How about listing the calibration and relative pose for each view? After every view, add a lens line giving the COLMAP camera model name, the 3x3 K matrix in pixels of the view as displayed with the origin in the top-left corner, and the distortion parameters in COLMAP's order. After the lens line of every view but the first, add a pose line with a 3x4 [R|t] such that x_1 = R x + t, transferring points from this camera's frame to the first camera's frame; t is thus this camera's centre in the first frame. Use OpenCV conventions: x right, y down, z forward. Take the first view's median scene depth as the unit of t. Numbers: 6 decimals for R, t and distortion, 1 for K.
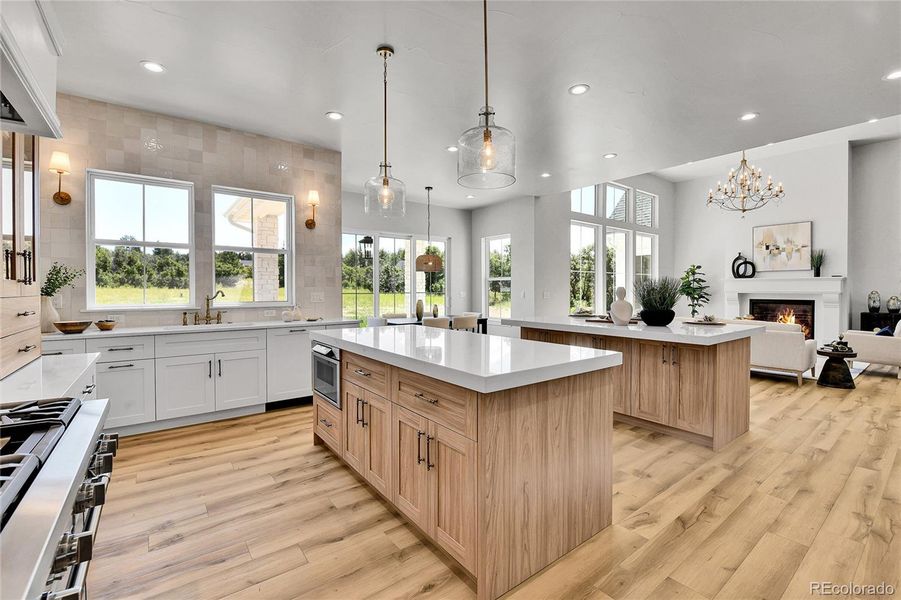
lens RADIAL K [[400.6, 0, 449.3], [0, 400.6, 294.9], [0, 0, 1]] dist [-0.023513, -0.003272]
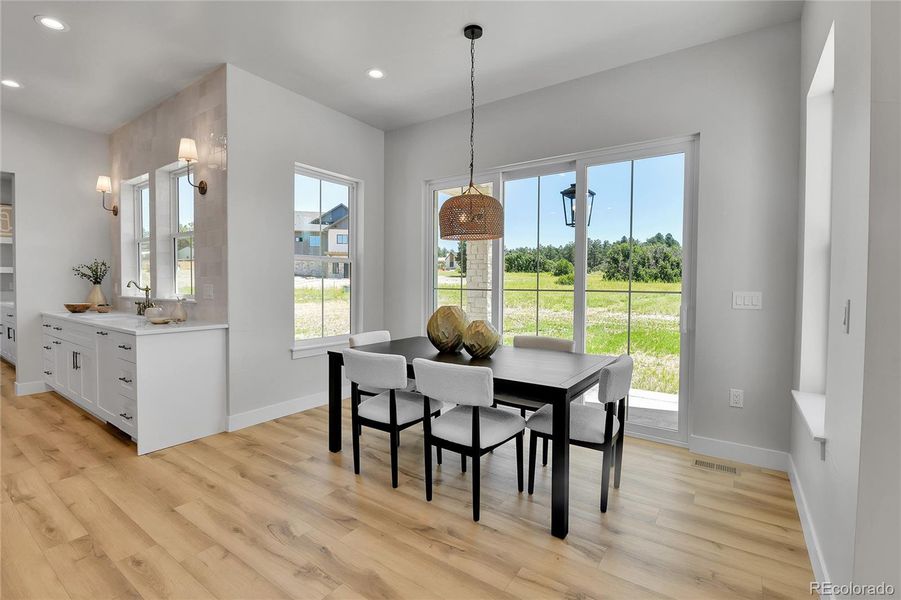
lens RADIAL K [[400.6, 0, 468.9], [0, 400.6, 295.9], [0, 0, 1]] dist [-0.023513, -0.003272]
pose [[0.316068, 0.033751, -0.948136, 0.817702], [-0.018597, 0.999395, 0.029376, -0.026674], [0.948554, 0.008347, 0.316505, 2.125182]]
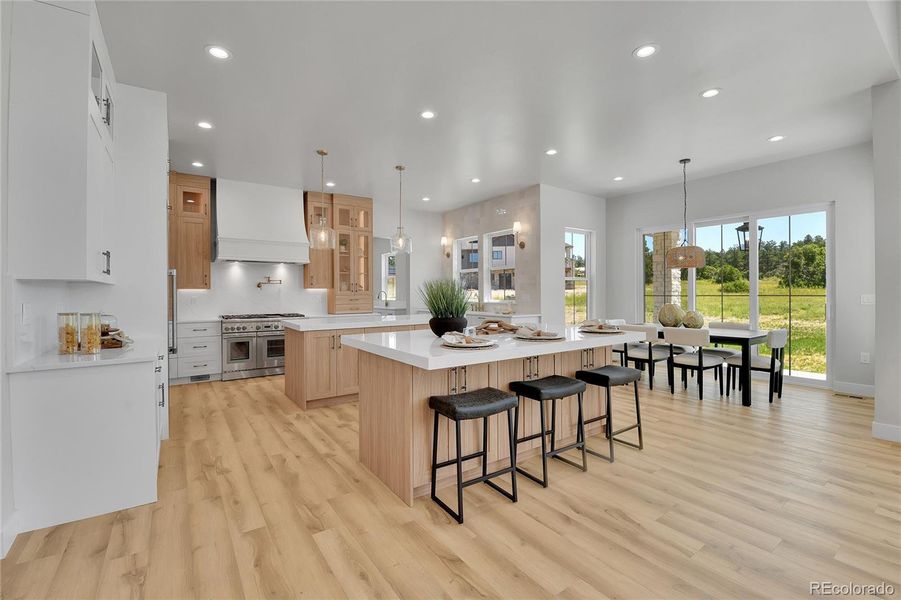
lens RADIAL K [[400.6, 0, 443.7], [0, 400.6, 292.6], [0, 0, 1]] dist [-0.023513, -0.003272]
pose [[-0.065280, -0.000528, -0.997867, 1.832372], [-0.005489, 0.999985, -0.000170, -0.018211], [0.997852, 0.005466, -0.065282, 1.416562]]
